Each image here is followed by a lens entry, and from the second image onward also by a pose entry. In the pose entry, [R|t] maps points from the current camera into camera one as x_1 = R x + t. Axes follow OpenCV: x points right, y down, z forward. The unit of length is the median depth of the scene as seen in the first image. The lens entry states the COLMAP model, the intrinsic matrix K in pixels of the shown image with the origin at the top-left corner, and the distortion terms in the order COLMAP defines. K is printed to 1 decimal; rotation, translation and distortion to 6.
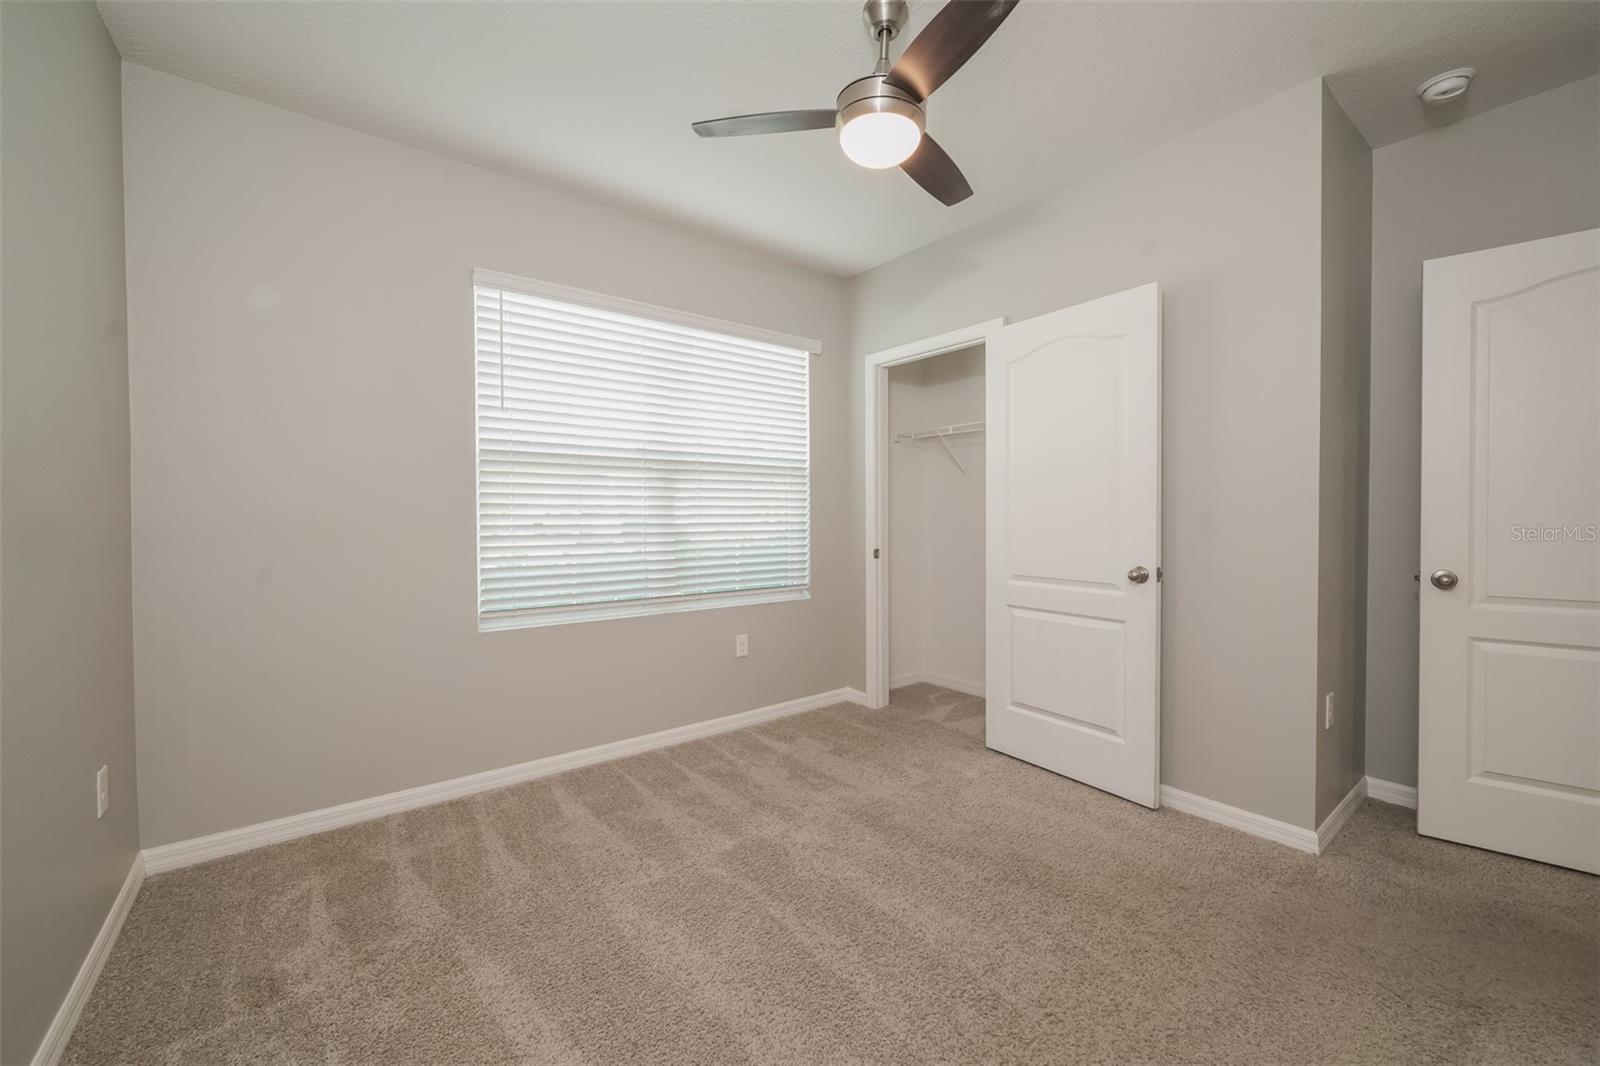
lens RADIAL K [[643.7, 0, 800.0], [0, 643.7, 533.0], [0, 0, 1]] dist [-0.000191, 0.000119]
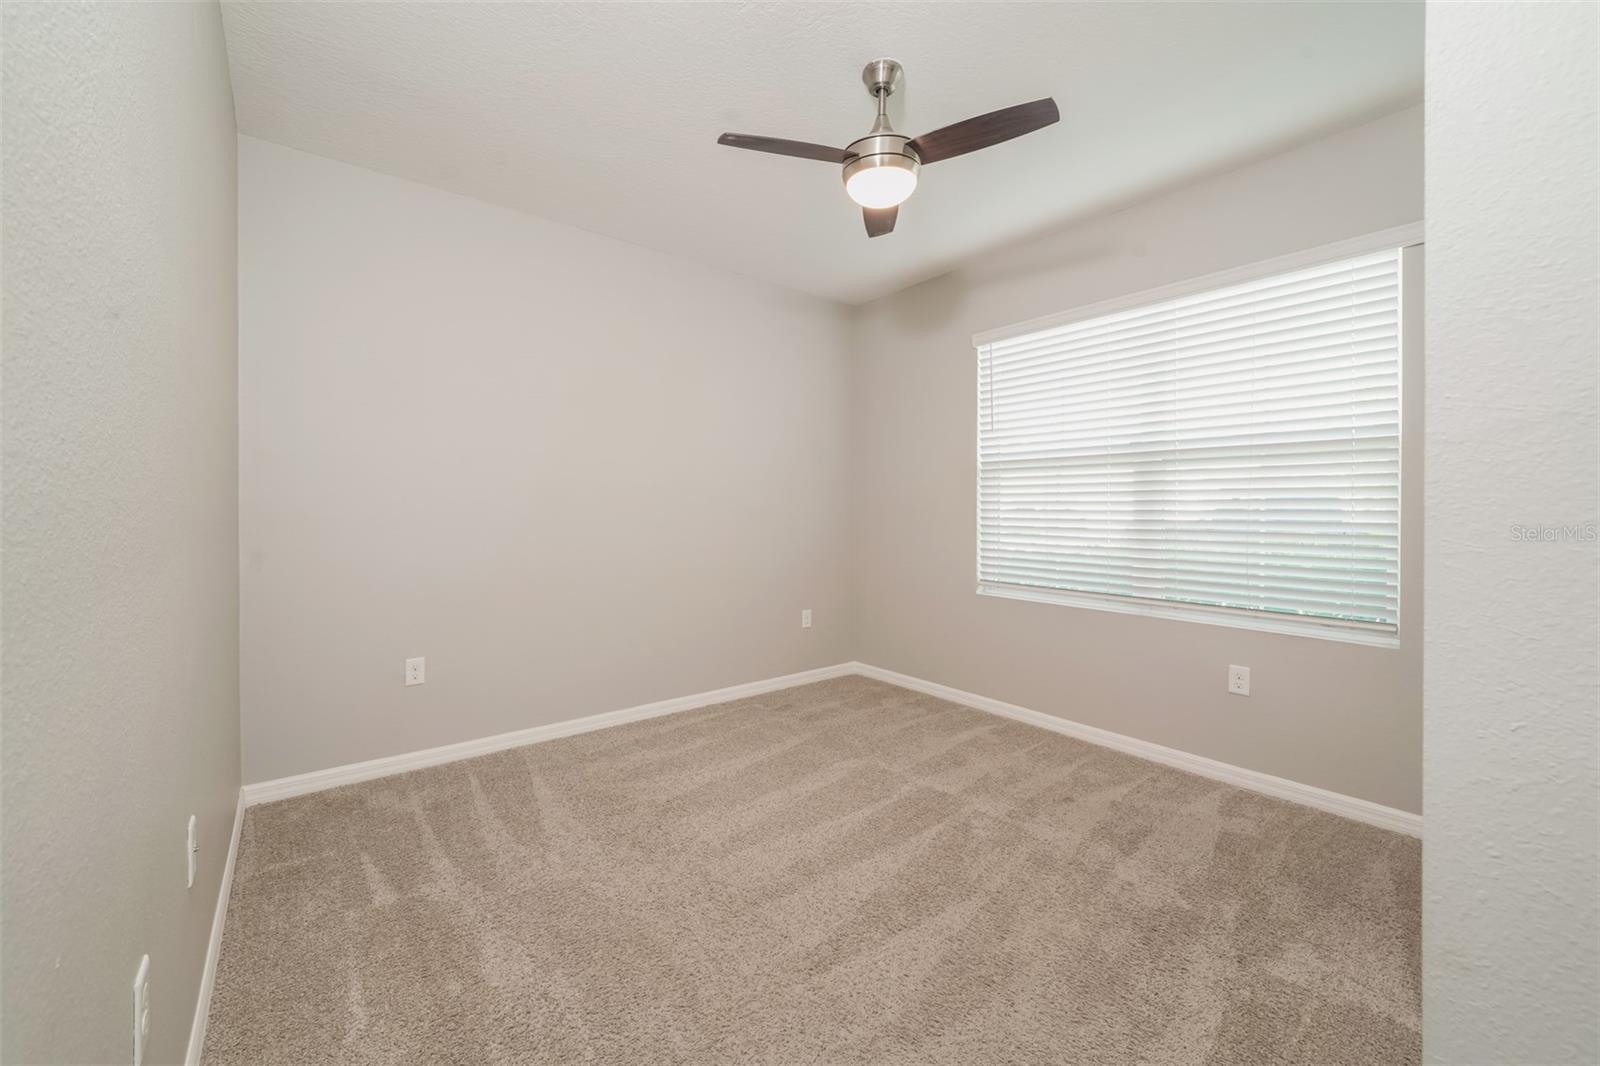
lens RADIAL K [[665.9, 0, 800.9], [0, 665.9, 513.6], [0, 0, 1]] dist [0.001785, 0.001058]
pose [[-0.019076, 0.014490, -0.999713, 0.926192], [-0.026986, 0.999523, 0.015003, -0.029178], [0.999454, 0.027265, -0.018676, 0.622355]]
